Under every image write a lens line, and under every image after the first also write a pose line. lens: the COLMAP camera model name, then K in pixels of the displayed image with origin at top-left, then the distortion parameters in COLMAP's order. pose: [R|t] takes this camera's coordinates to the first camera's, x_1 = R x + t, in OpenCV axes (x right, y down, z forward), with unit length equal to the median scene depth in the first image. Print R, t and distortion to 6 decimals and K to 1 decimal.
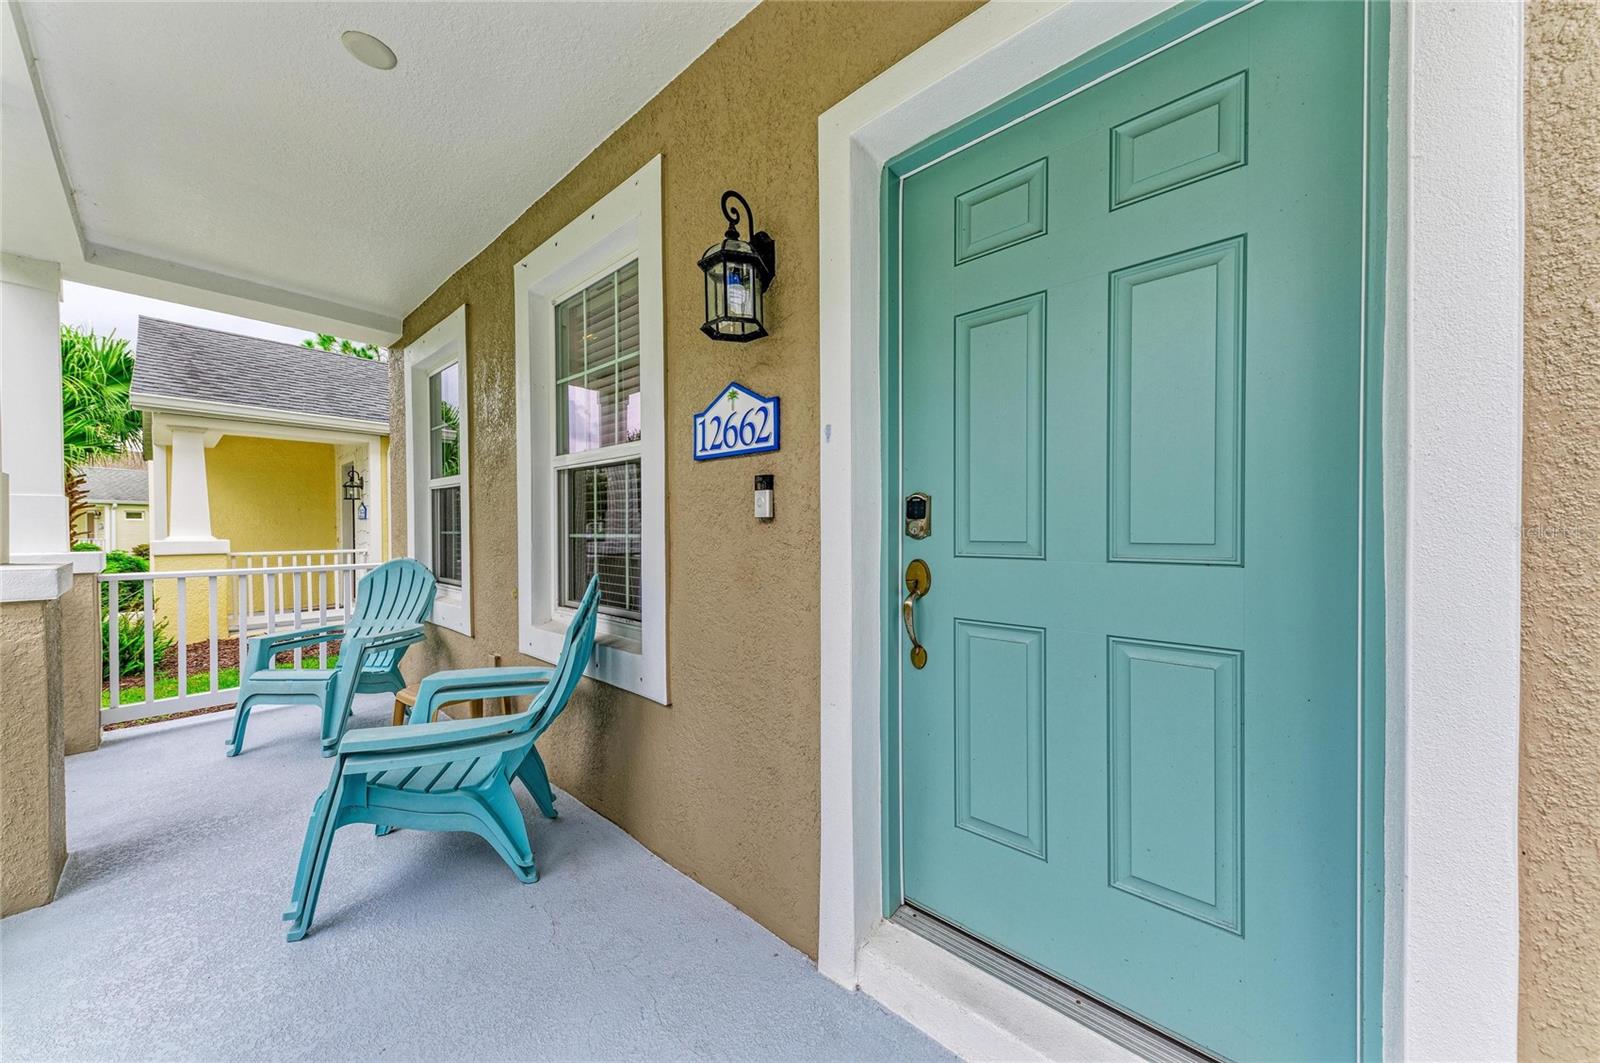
lens RADIAL K [[536.1, 0, 804.2], [0, 536.1, 535.3], [0, 0, 1]] dist [0.011329, -0.000031]
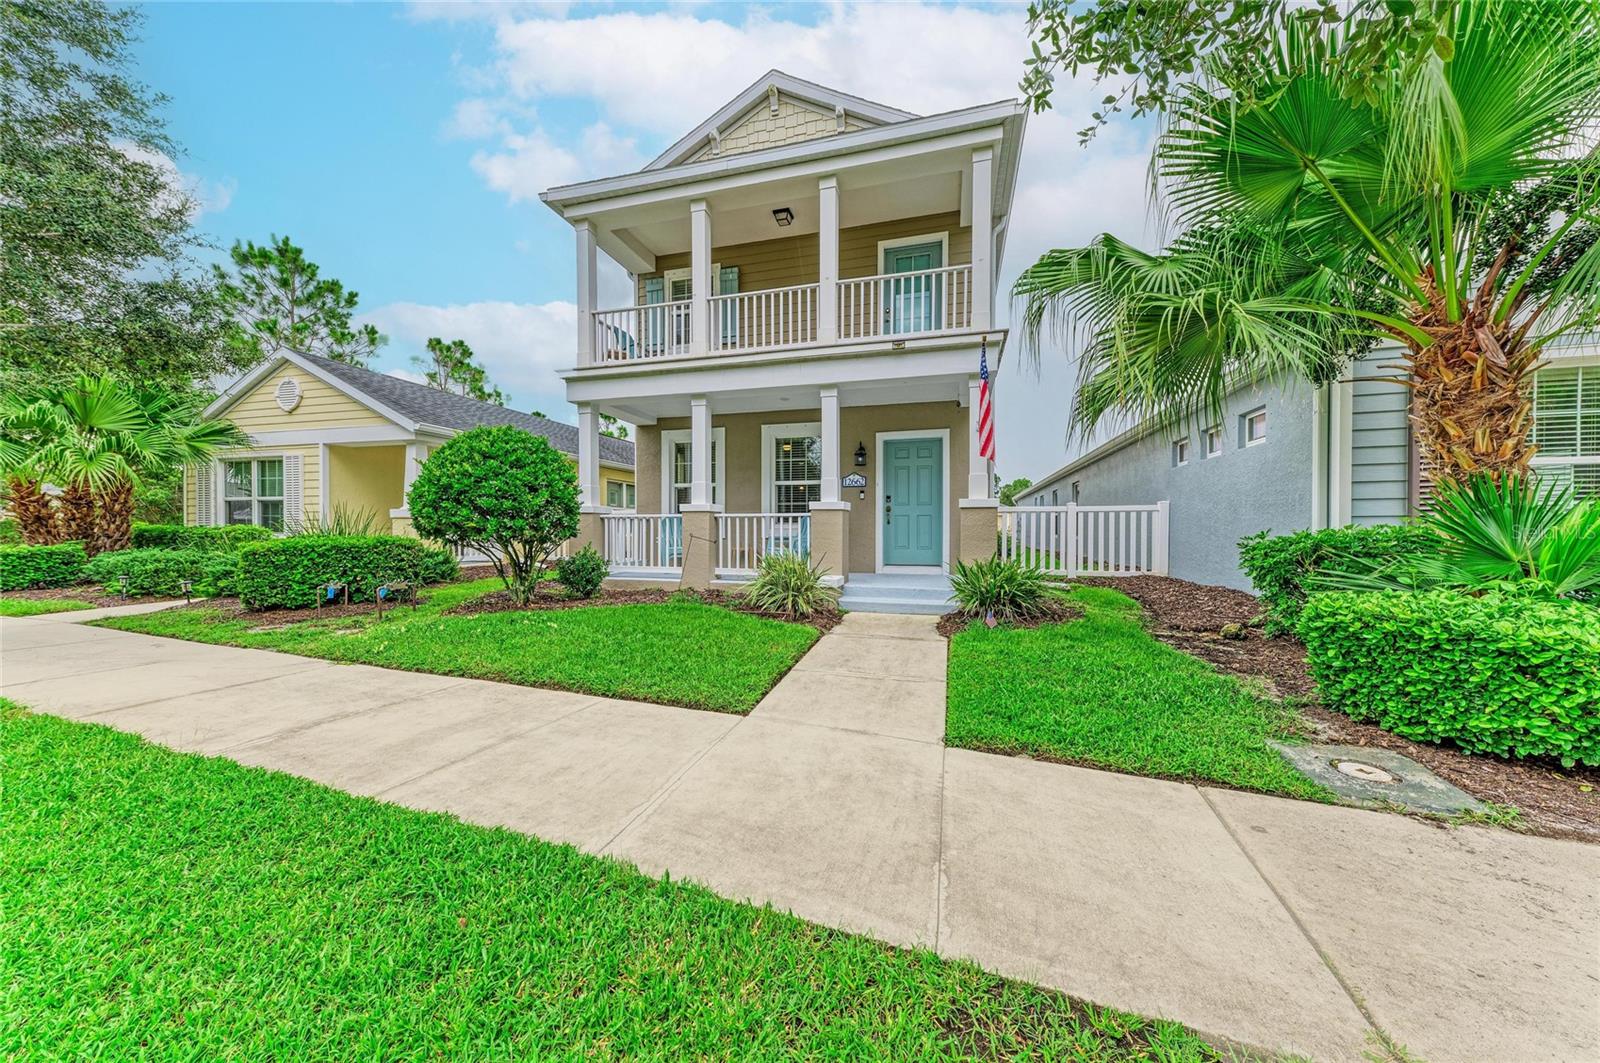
lens RADIAL K [[536.1, 0, 804.2], [0, 536.1, 535.3], [0, 0, 1]] dist [0.011329, -0.000031]
pose [[0.903882, -0.001571, 0.427779, -3.108217], [0.003421, 0.999988, -0.003555, 0.378533], [-0.427768, 0.004677, 0.903876, -3.891188]]
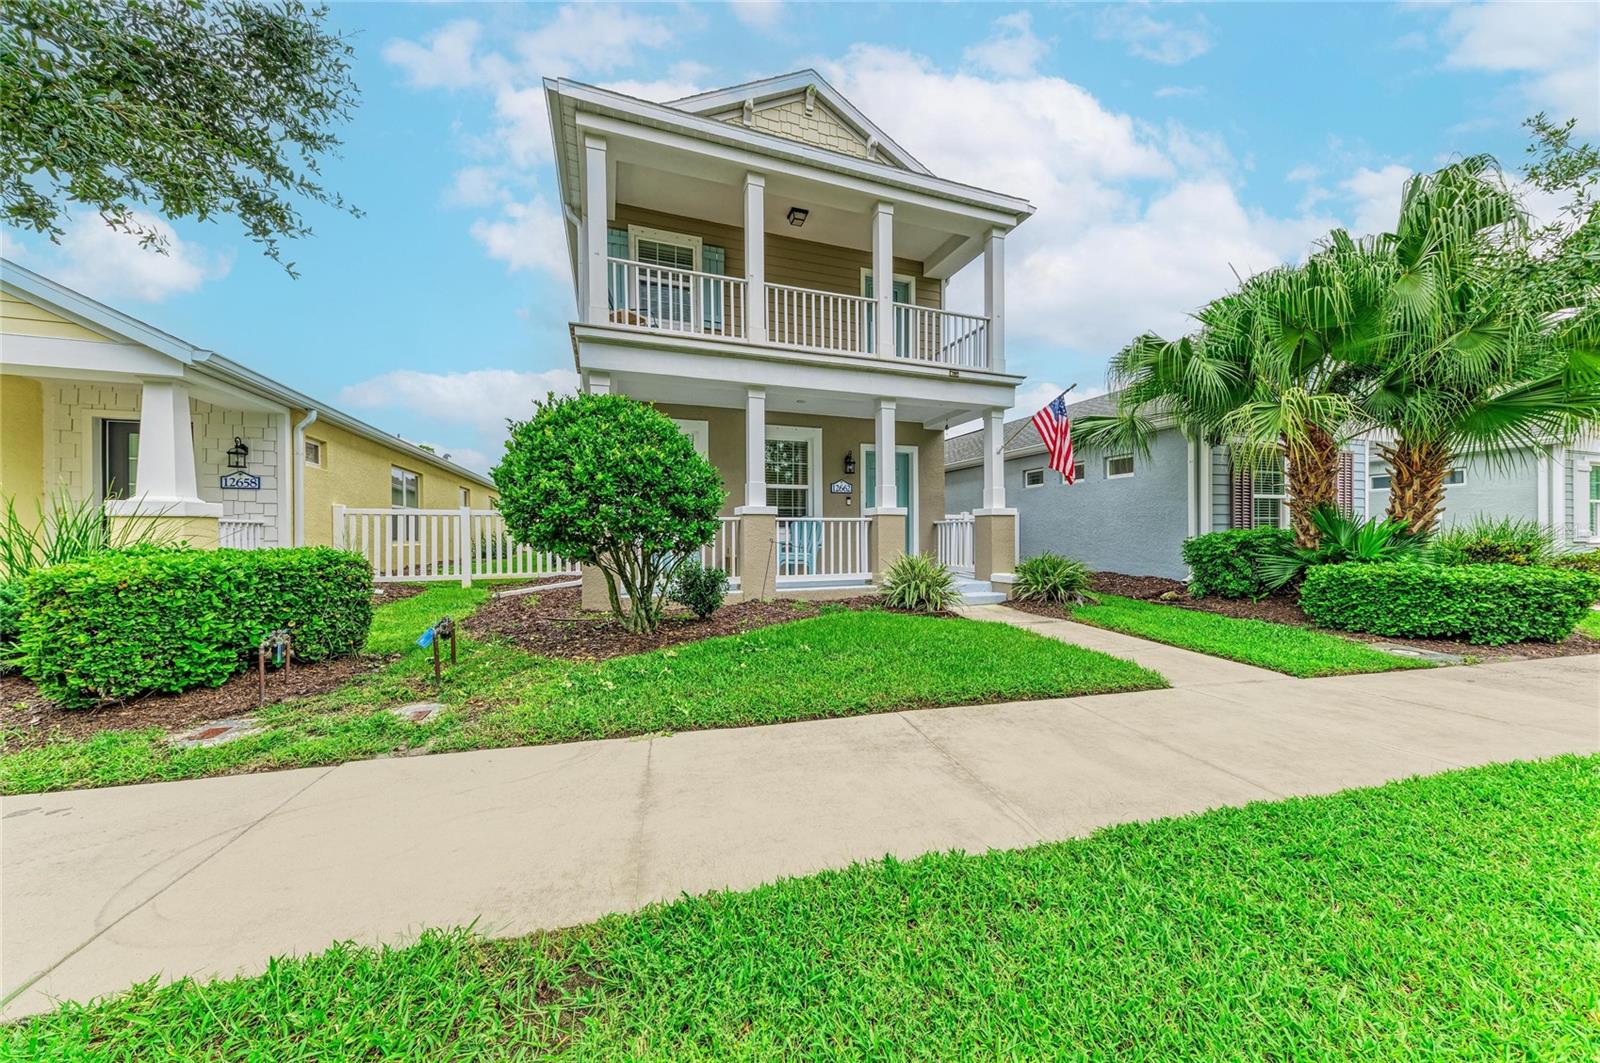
lens RADIAL K [[536.1, 0, 804.2], [0, 536.1, 535.3], [0, 0, 1]] dist [0.011329, -0.000031]
pose [[0.496592, -0.002710, 0.867980, -5.618571], [0.015004, 0.999873, -0.005462, 0.341783], [-0.867855, 0.015736, 0.496569, -1.530748]]
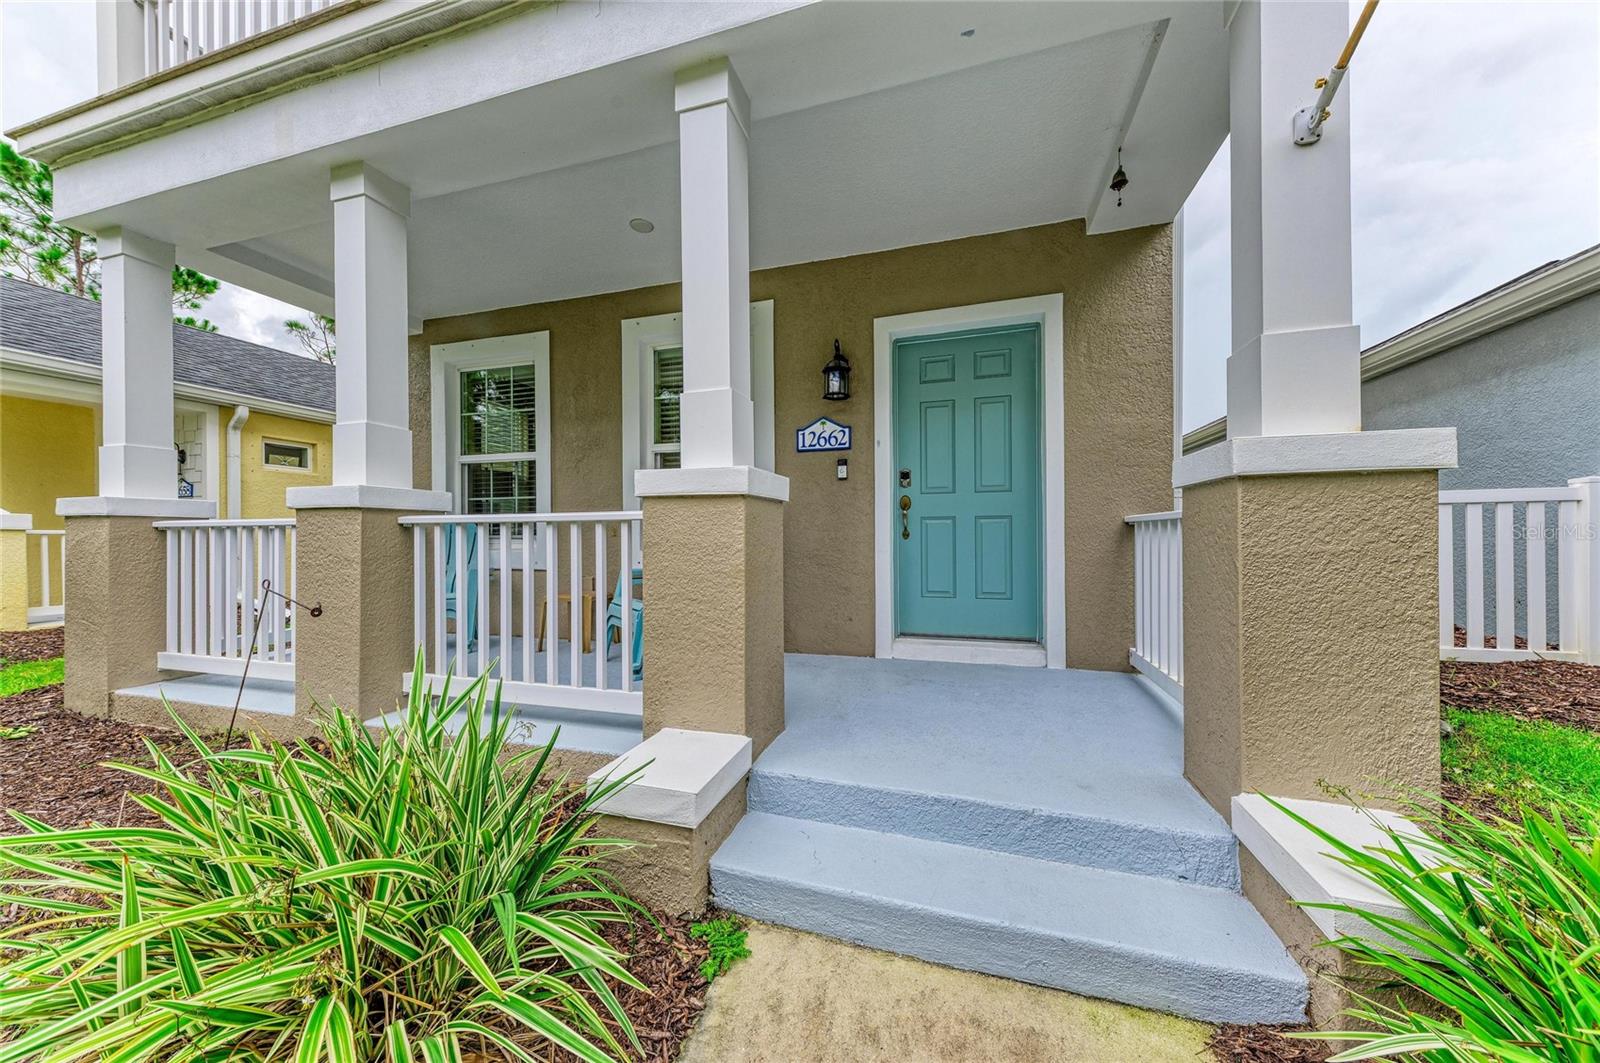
lens RADIAL K [[536.1, 0, 804.2], [0, 536.1, 535.3], [0, 0, 1]] dist [0.011329, -0.000031]
pose [[0.911794, -0.003047, 0.410636, -1.228105], [0.009910, 0.999845, -0.014585, 0.257333], [-0.410528, 0.017368, 0.911683, -1.075465]]
